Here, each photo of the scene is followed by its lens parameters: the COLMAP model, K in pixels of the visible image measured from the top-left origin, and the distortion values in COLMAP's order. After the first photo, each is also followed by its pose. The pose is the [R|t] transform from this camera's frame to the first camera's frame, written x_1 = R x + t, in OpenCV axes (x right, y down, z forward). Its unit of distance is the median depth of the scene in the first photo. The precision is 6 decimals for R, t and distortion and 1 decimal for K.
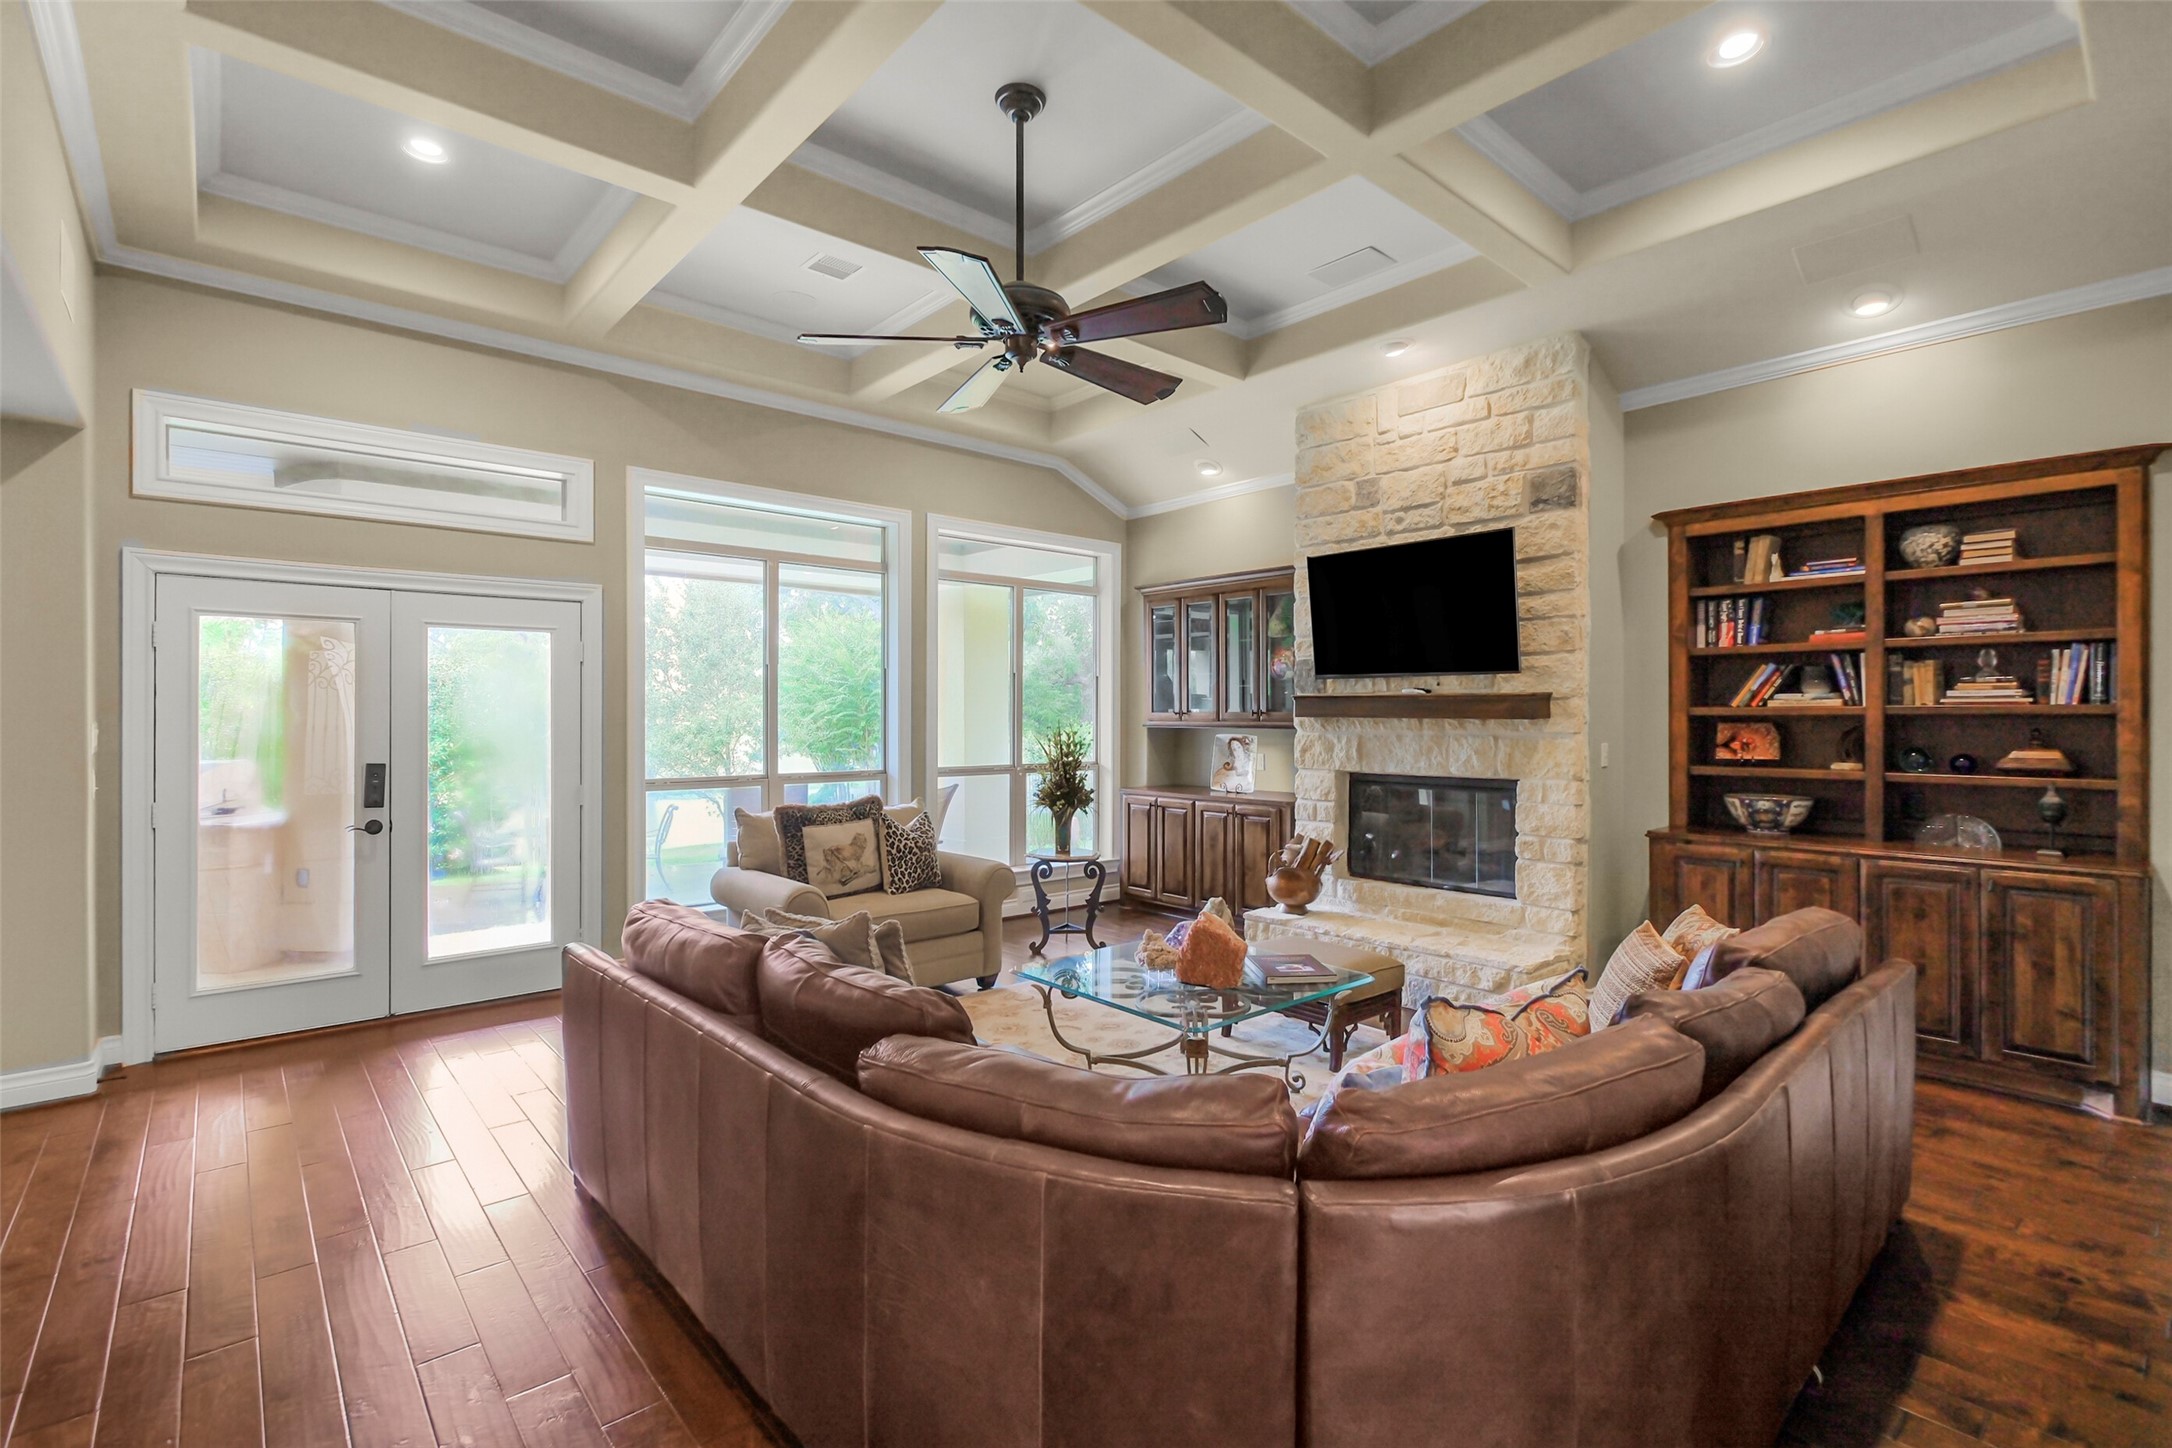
lens RADIAL K [[976.6, 0, 1075.7], [0, 976.6, 722.6], [0, 0, 1]] dist [-0.001071, 0.000188]
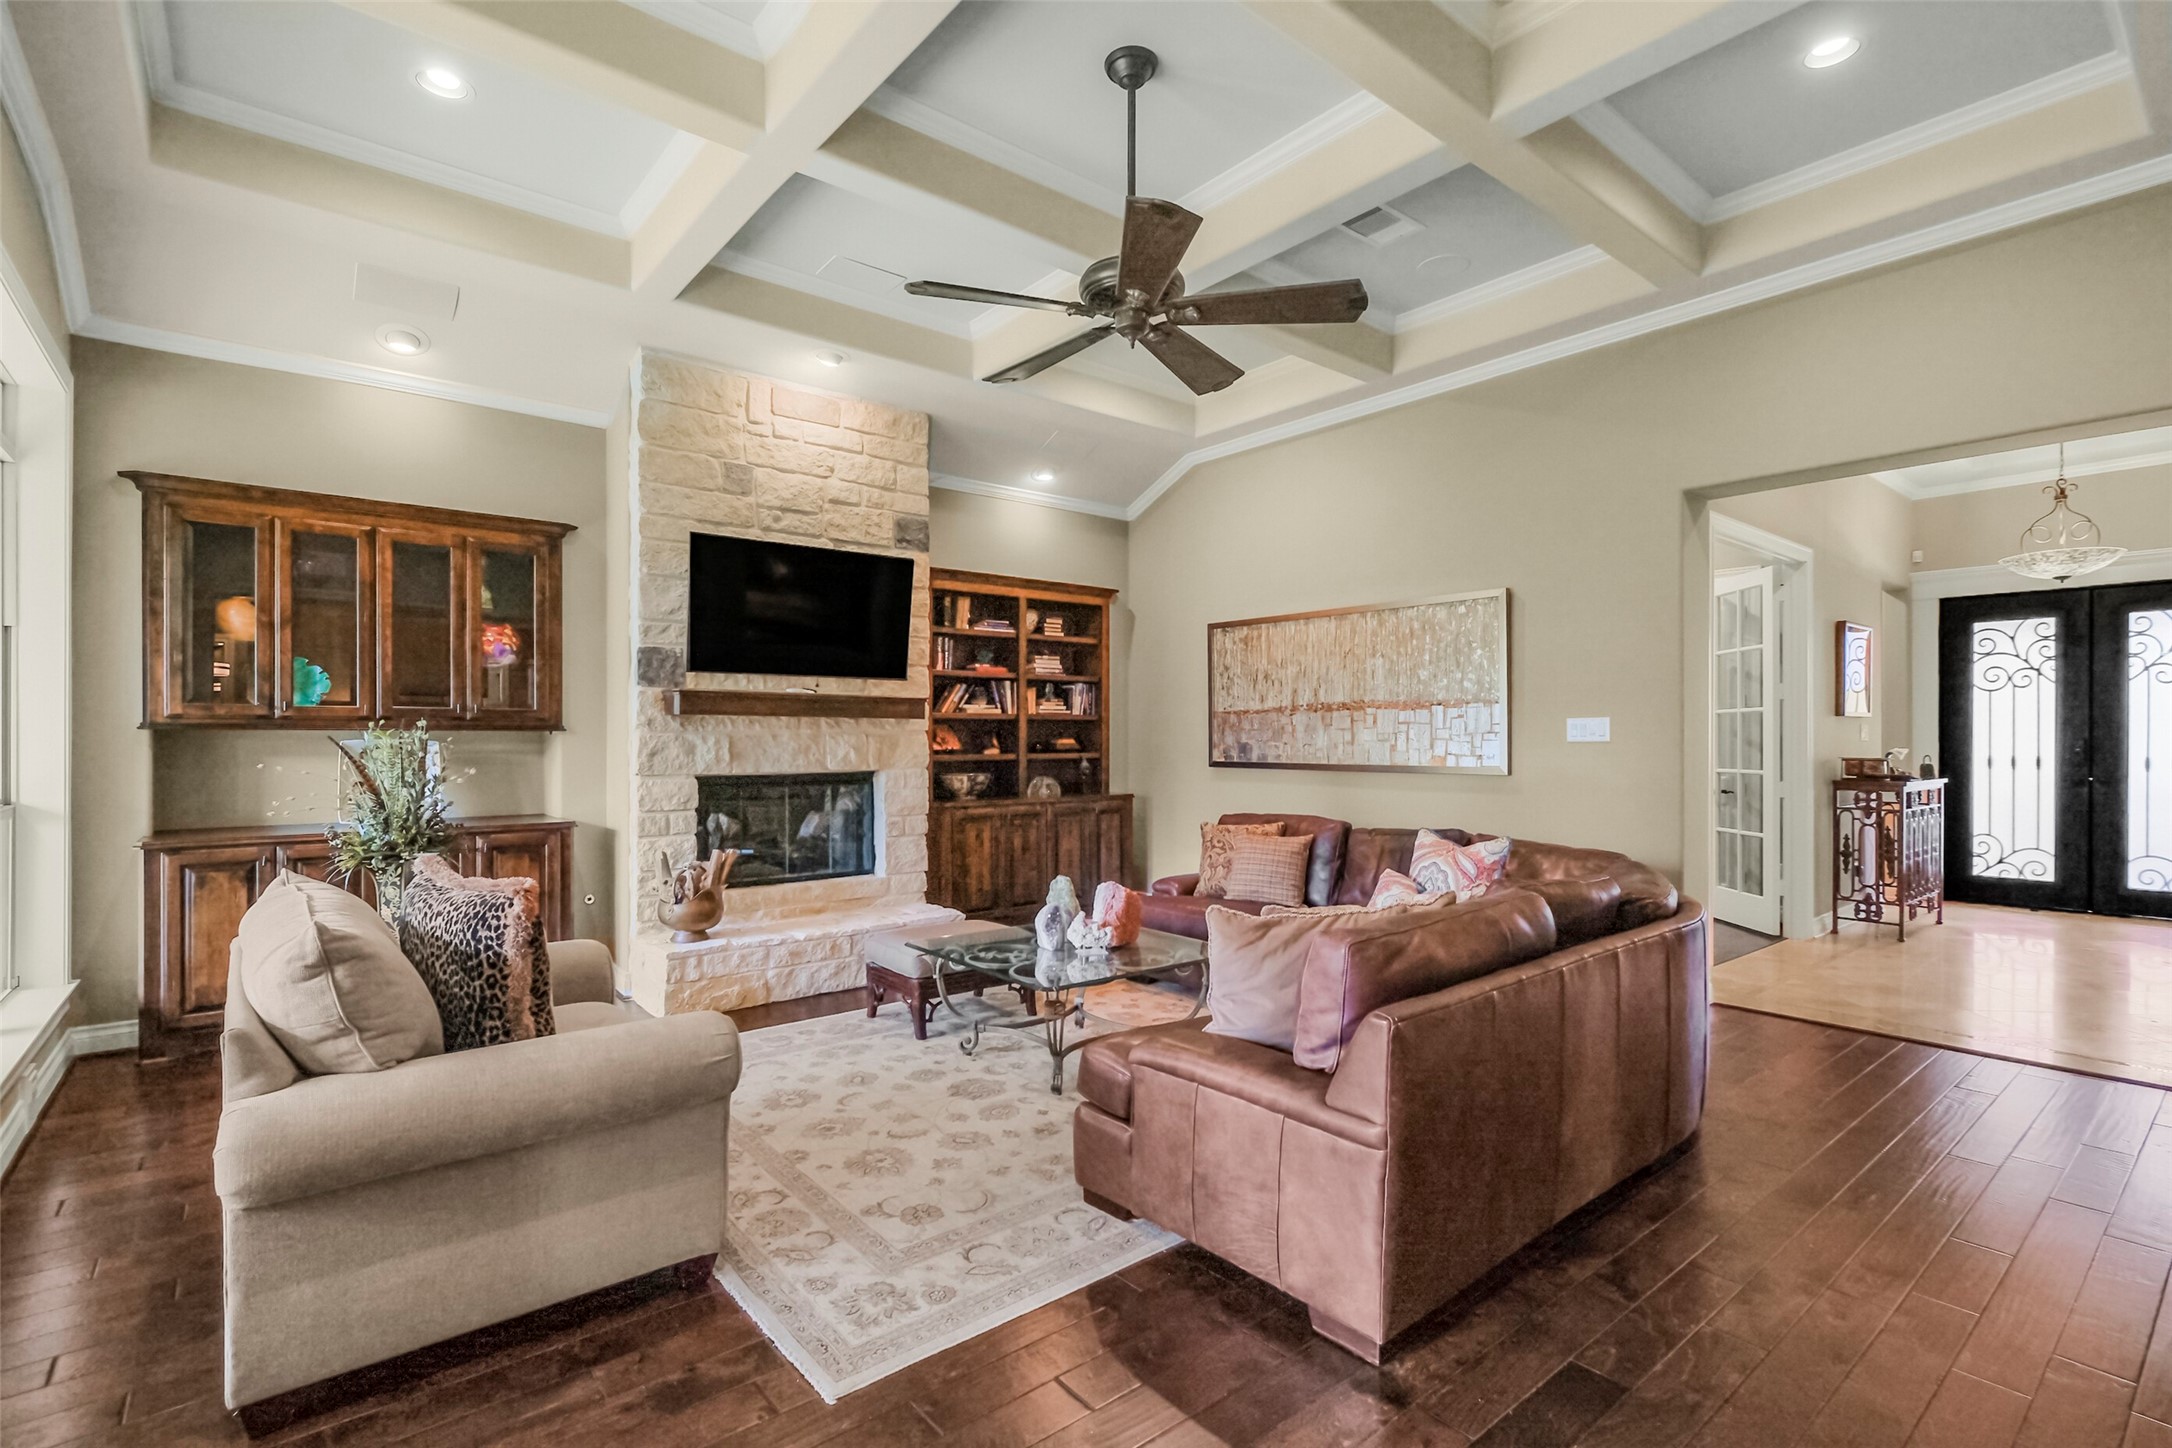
lens RADIAL K [[999.8, 0, 1077.5], [0, 999.8, 738.0], [0, 0, 1]] dist [0.000382, -0.001220]
pose [[0.042339, -0.004651, 0.999092, -0.740110], [0.003305, 0.999984, 0.004515, 0.014321], [-0.999098, 0.003111, 0.042353, 0.711430]]
